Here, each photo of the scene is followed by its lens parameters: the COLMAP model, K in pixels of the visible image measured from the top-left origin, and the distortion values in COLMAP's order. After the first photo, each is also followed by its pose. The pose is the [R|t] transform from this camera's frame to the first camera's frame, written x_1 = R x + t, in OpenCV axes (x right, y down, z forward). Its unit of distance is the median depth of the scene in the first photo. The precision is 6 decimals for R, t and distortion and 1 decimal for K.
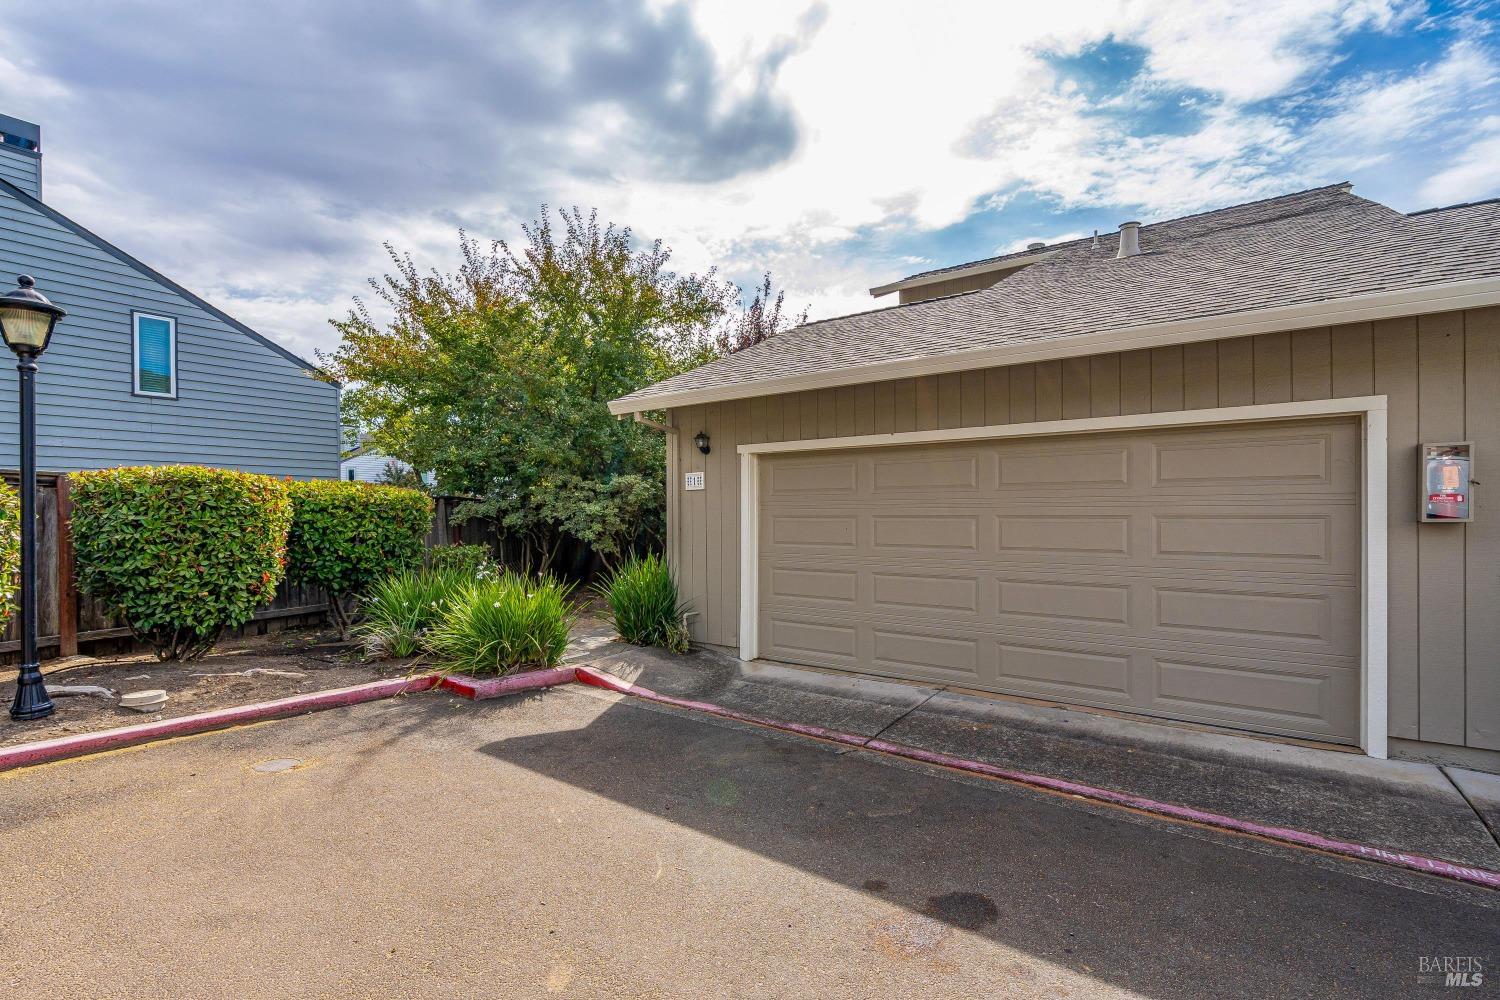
lens RADIAL K [[680.0, 0, 748.8], [0, 680.0, 510.7], [0, 0, 1]] dist [-0.002930, 0.001671]
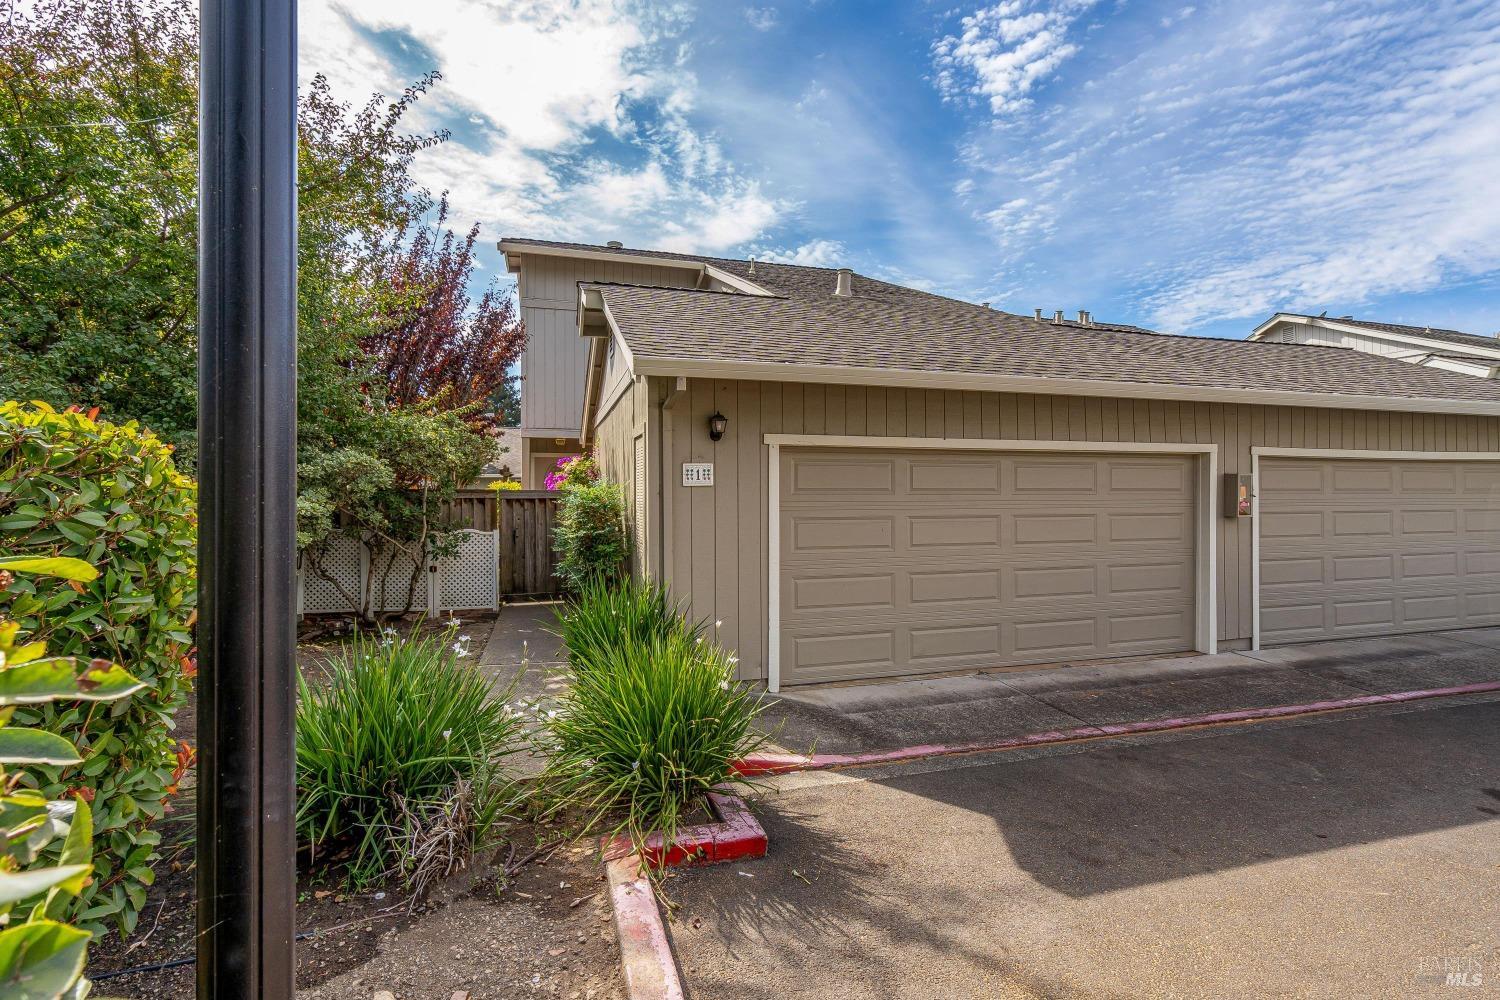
lens RADIAL K [[680.0, 0, 735.3], [0, 680.0, 482.4], [0, 0, 1]] dist [-0.002930, 0.001671]
pose [[0.619105, 0.012928, 0.785202, -0.930876], [-0.004050, 0.999904, -0.013270, -0.035112], [-0.785298, 0.005035, 0.619098, 0.697696]]
